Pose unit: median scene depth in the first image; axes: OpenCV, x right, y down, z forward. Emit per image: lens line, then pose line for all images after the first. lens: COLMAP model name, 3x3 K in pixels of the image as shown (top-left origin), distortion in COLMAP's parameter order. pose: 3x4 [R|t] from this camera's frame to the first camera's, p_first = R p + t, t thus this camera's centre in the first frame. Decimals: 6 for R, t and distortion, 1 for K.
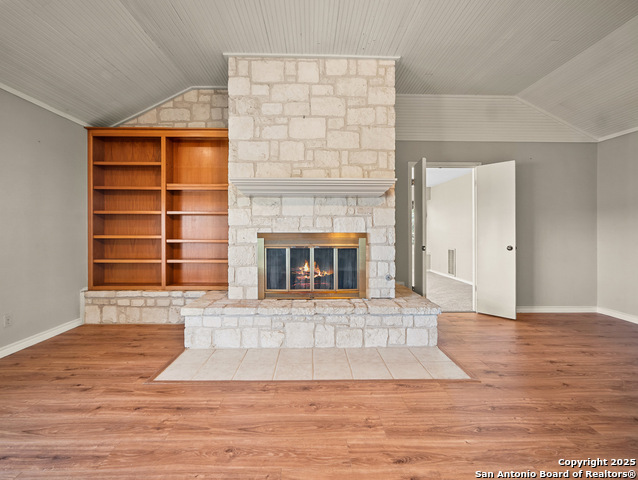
lens RADIAL K [[283.9, 0, 316.7], [0, 283.9, 233.5], [0, 0, 1]] dist [-0.005990, 0.000932]
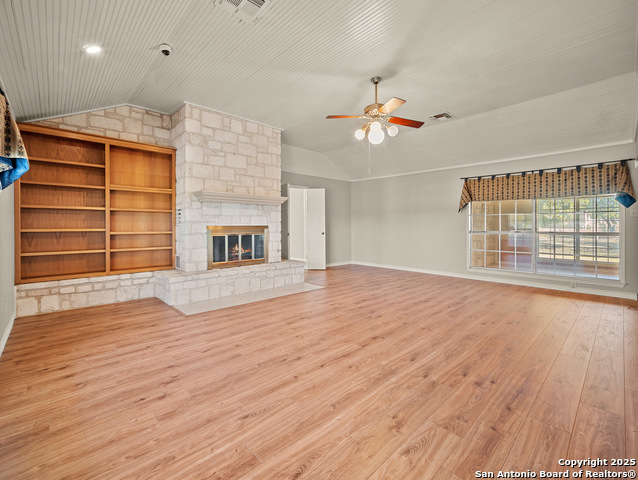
lens RADIAL K [[283.9, 0, 323.2], [0, 283.9, 224.1], [0, 0, 1]] dist [-0.005990, 0.000932]
pose [[0.734623, -0.000179, 0.678475, -0.752276], [0.004334, 0.999981, -0.004428, -0.003205], [-0.678461, 0.006193, 0.734610, -0.511864]]
